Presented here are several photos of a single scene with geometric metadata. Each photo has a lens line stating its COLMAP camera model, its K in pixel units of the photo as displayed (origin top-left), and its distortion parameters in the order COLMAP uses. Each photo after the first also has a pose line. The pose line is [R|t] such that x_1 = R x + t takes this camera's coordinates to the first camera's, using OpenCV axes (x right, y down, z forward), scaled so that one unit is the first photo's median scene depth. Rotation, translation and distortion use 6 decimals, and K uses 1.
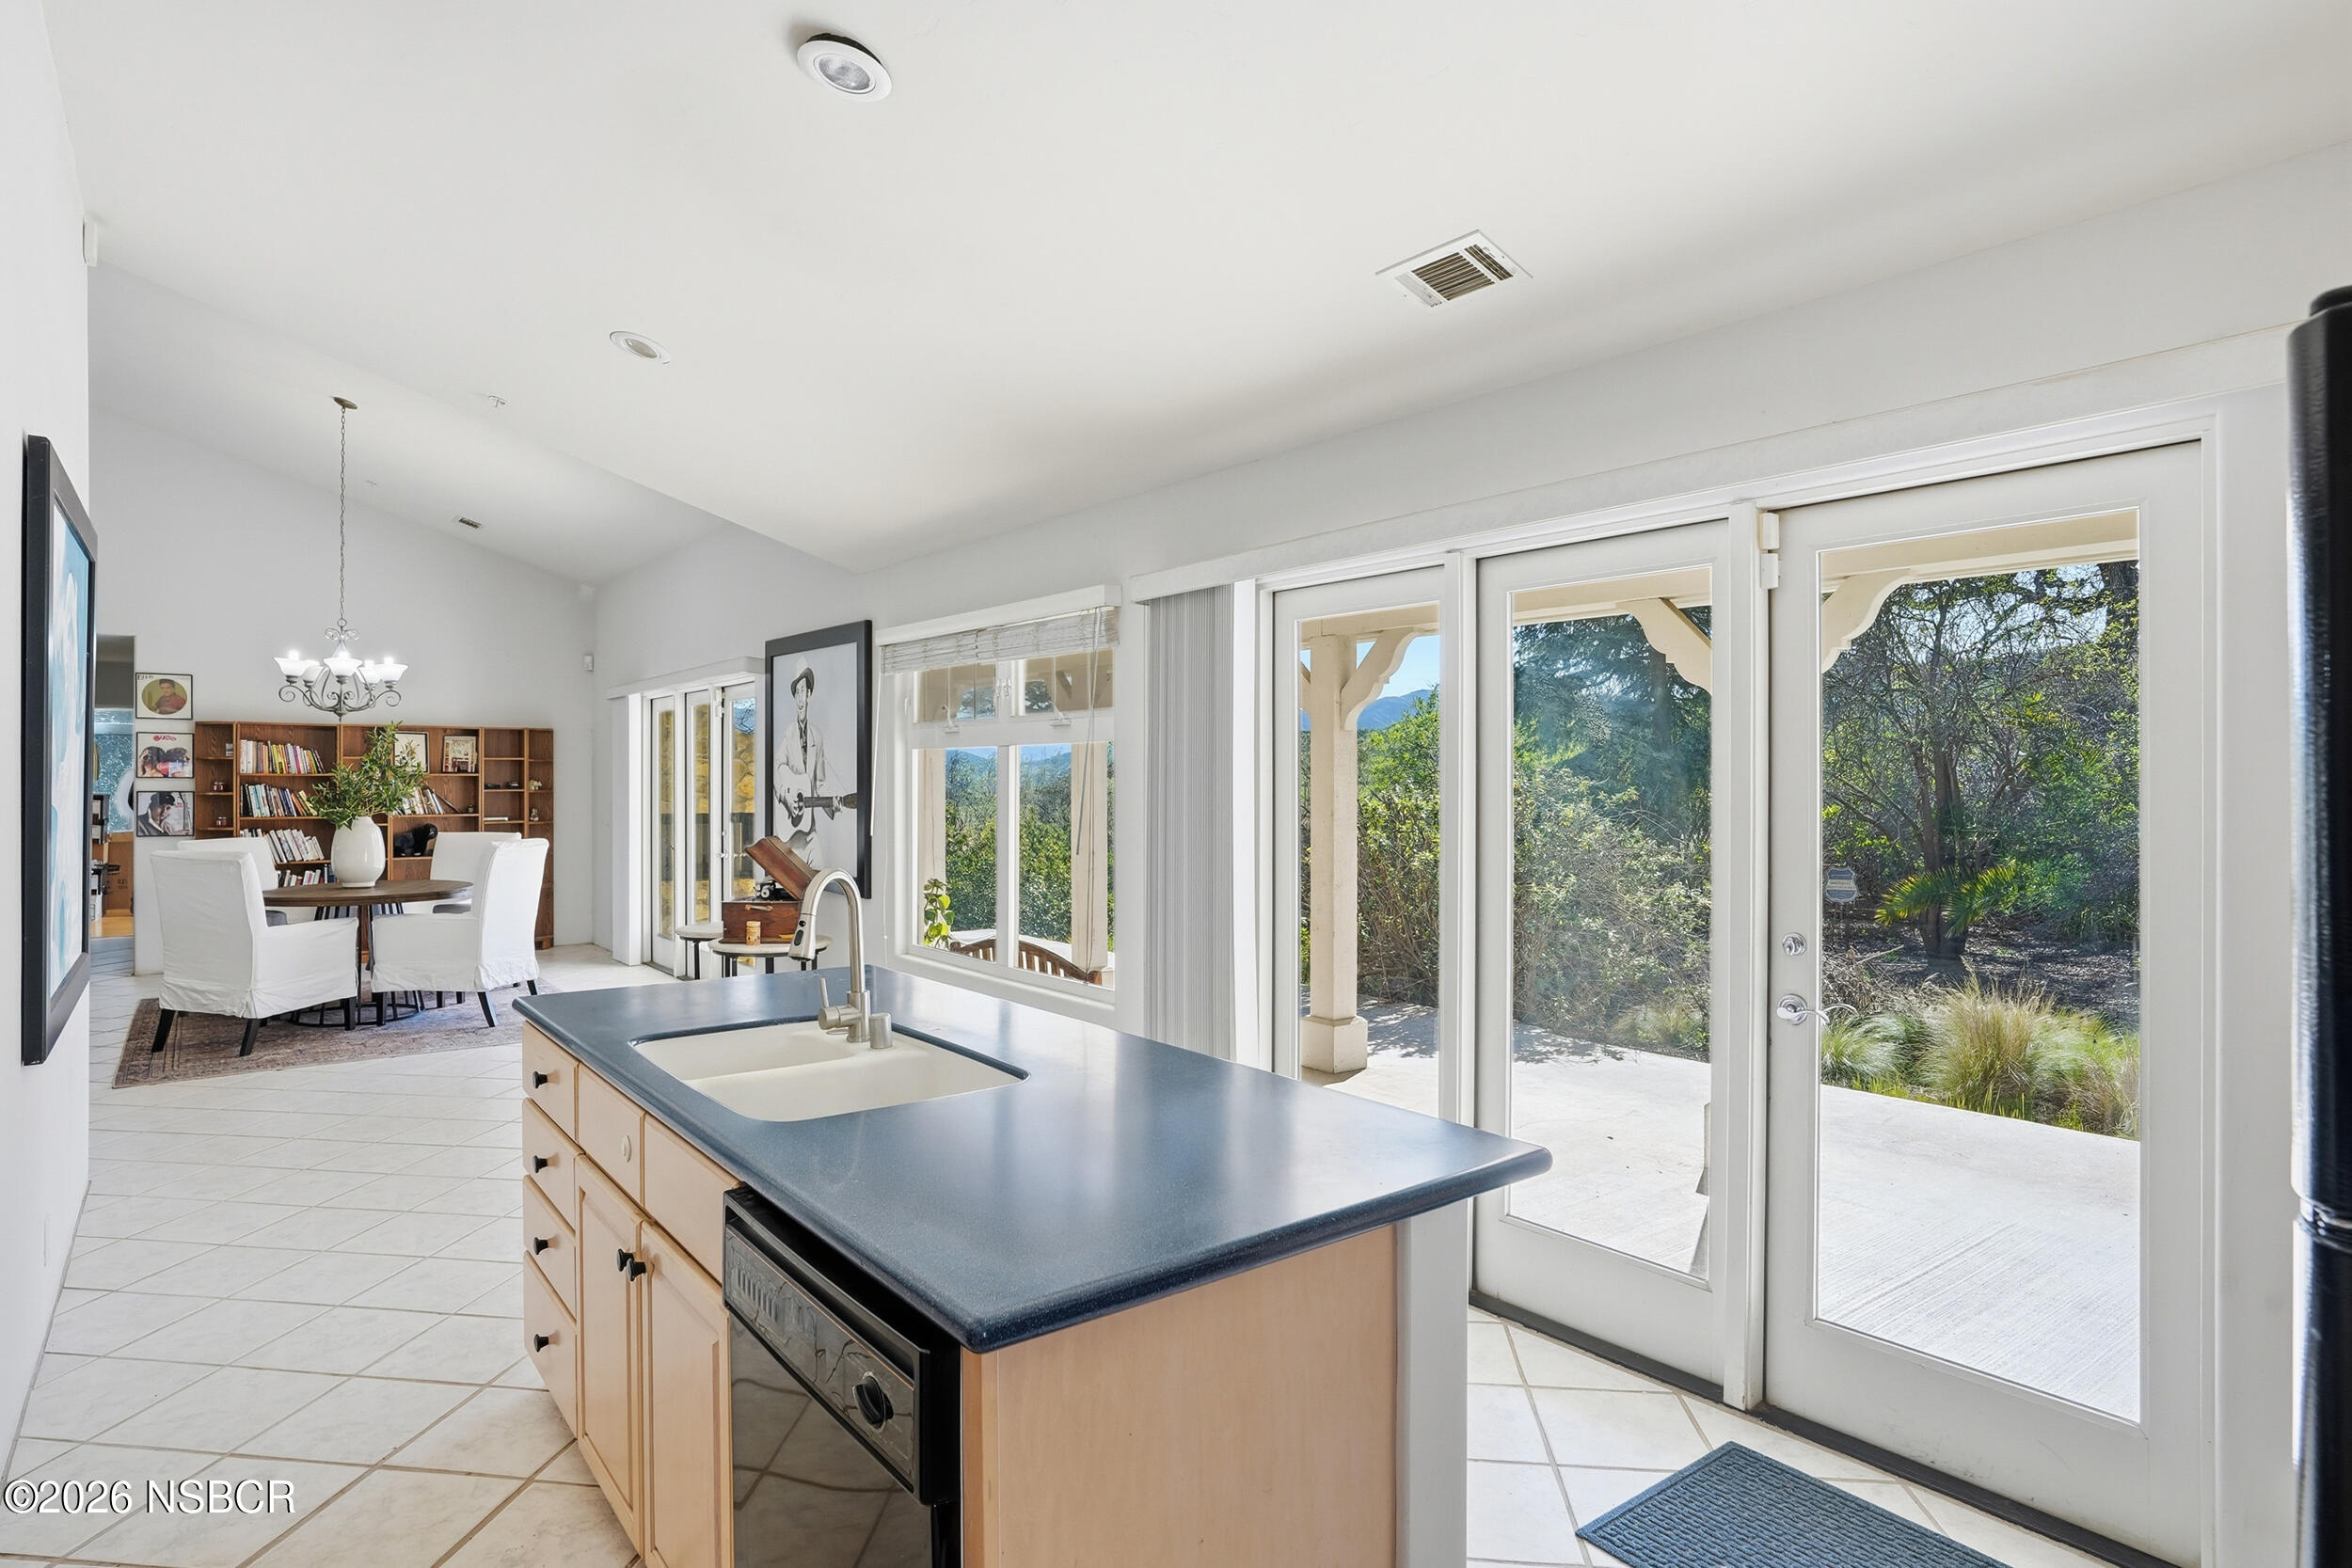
lens RADIAL K [[1246.0, 0, 1168.9], [0, 1246.0, 776.1], [0, 0, 1]] dist [-0.053581, 0.026019]
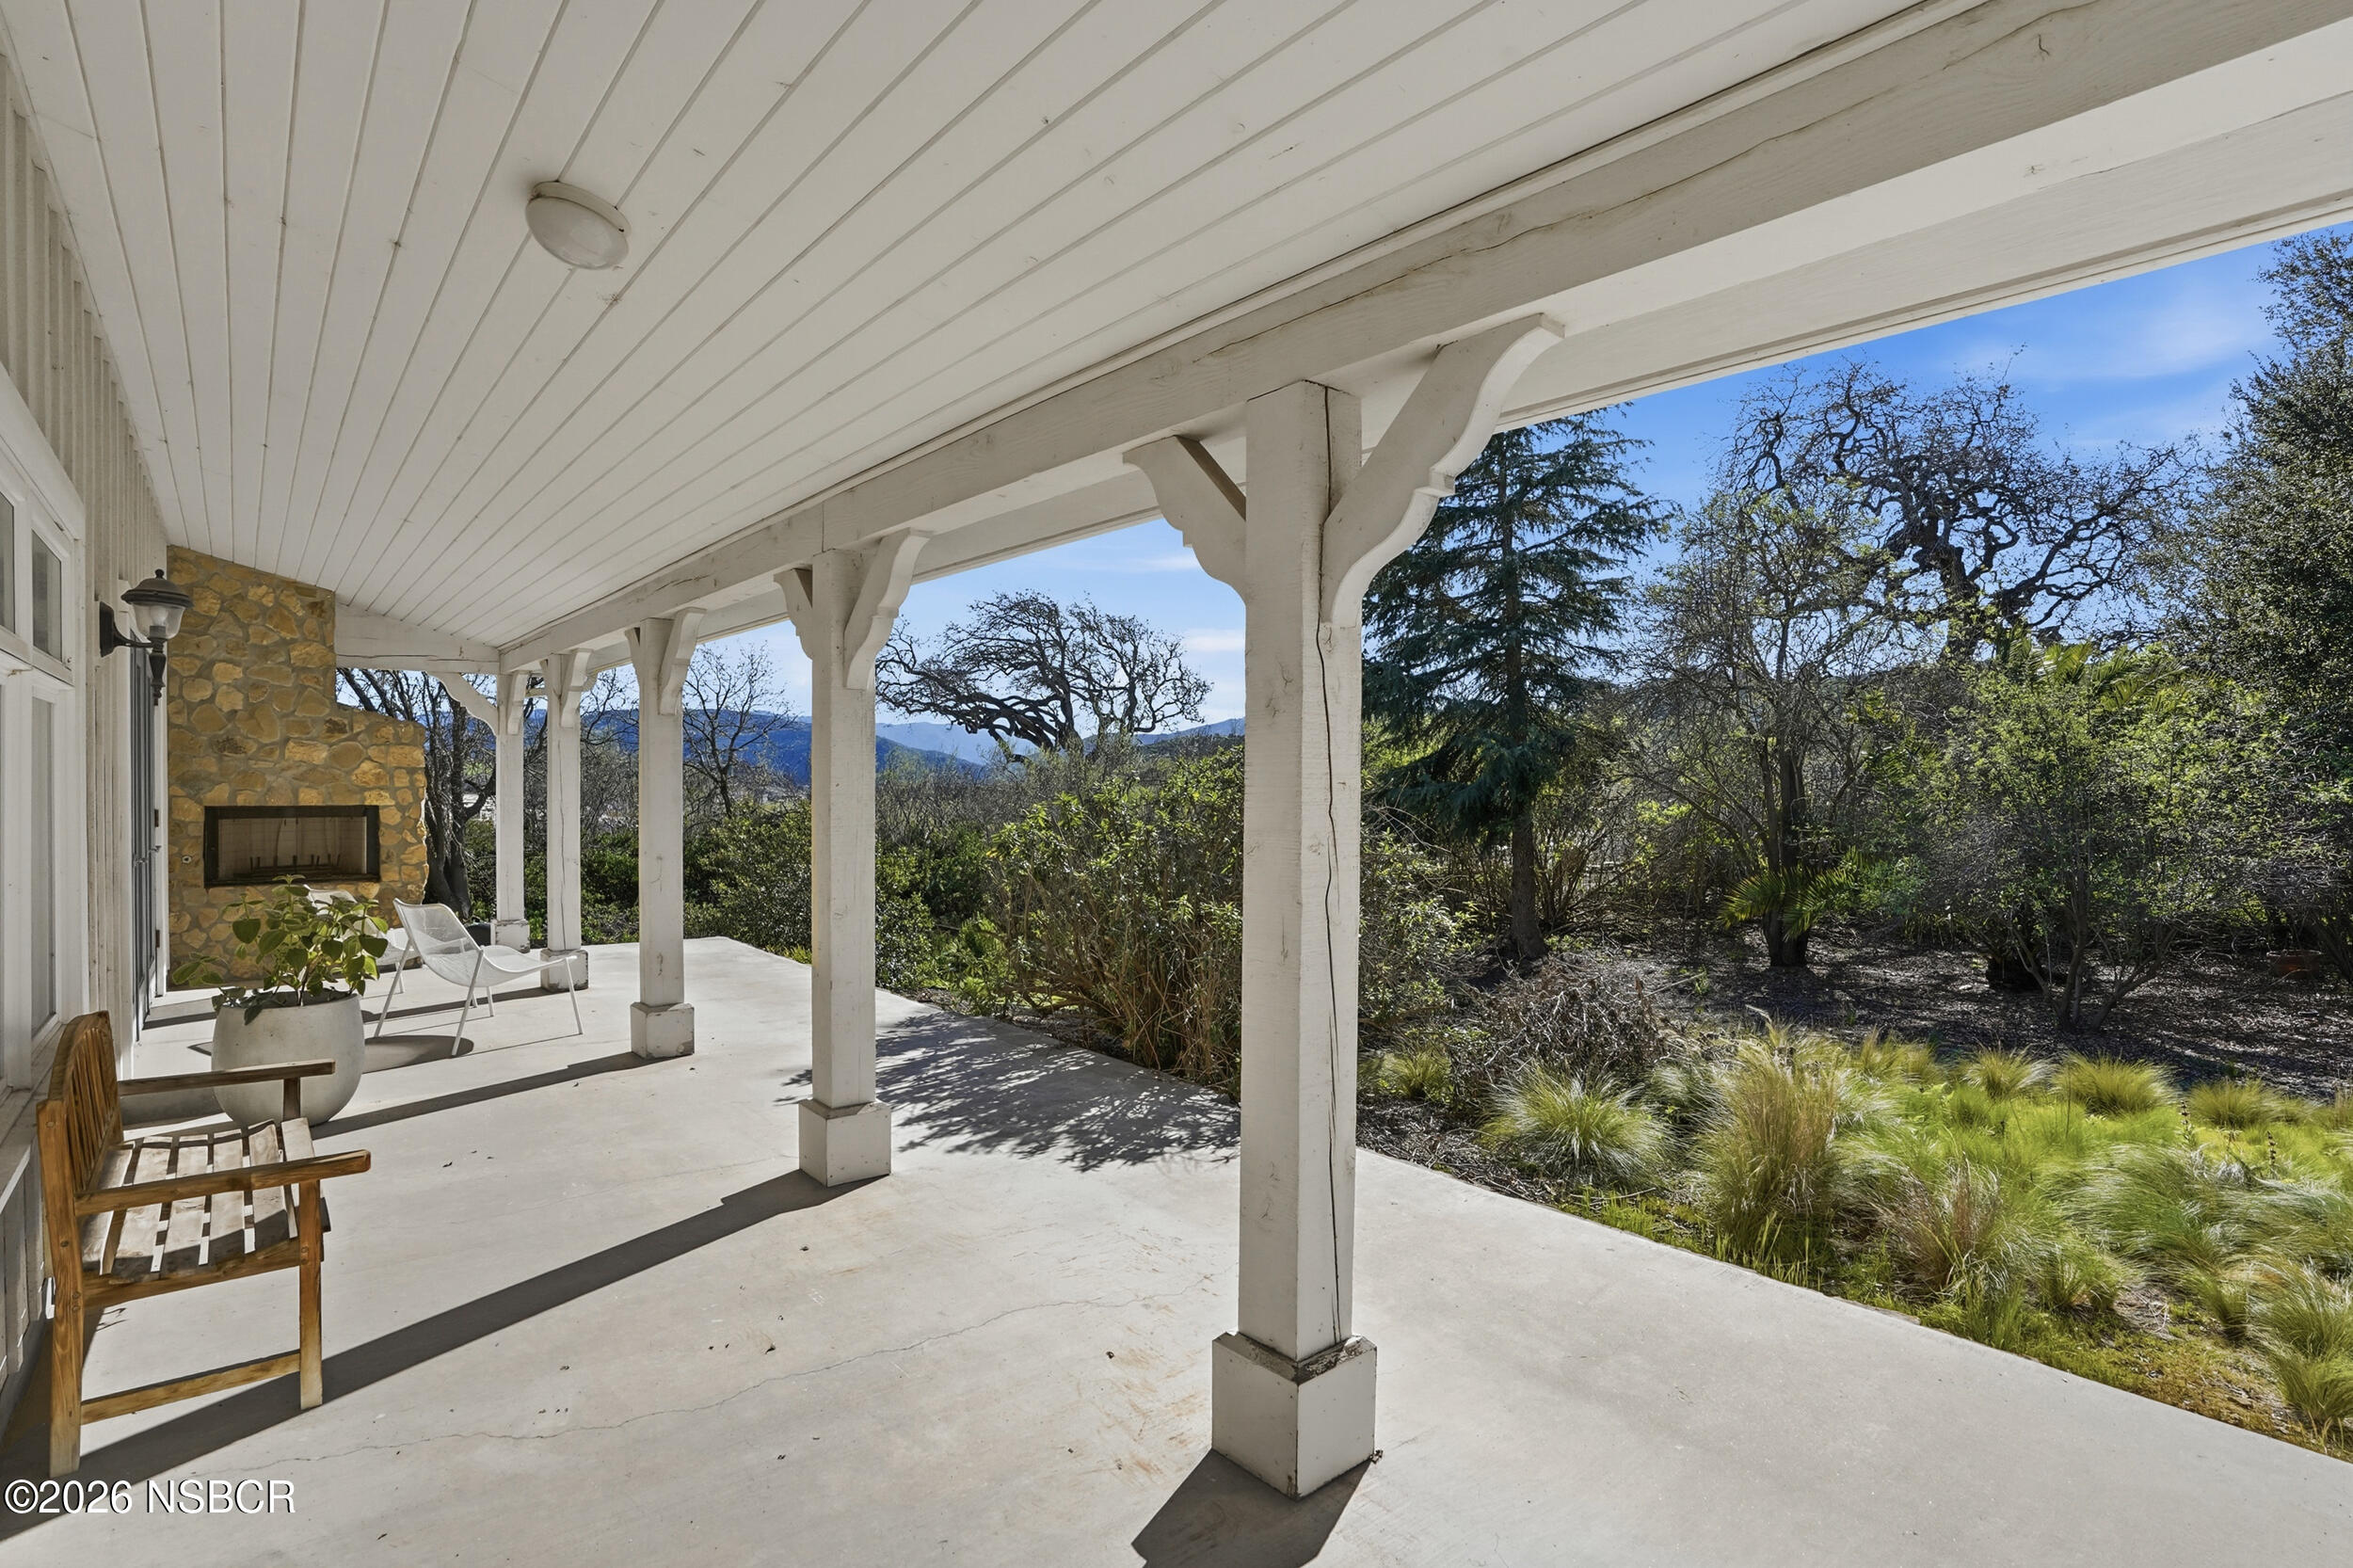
lens RADIAL K [[1117.6, 0, 1170.6], [0, 1117.6, 790.1], [0, 0, 1]] dist [-0.073490, 0.029791]
pose [[0.999392, 0.005253, 0.034475, 0.239440], [-0.005705, 0.999899, 0.013029, 0.008627], [-0.034403, -0.013217, 0.999321, 0.306546]]
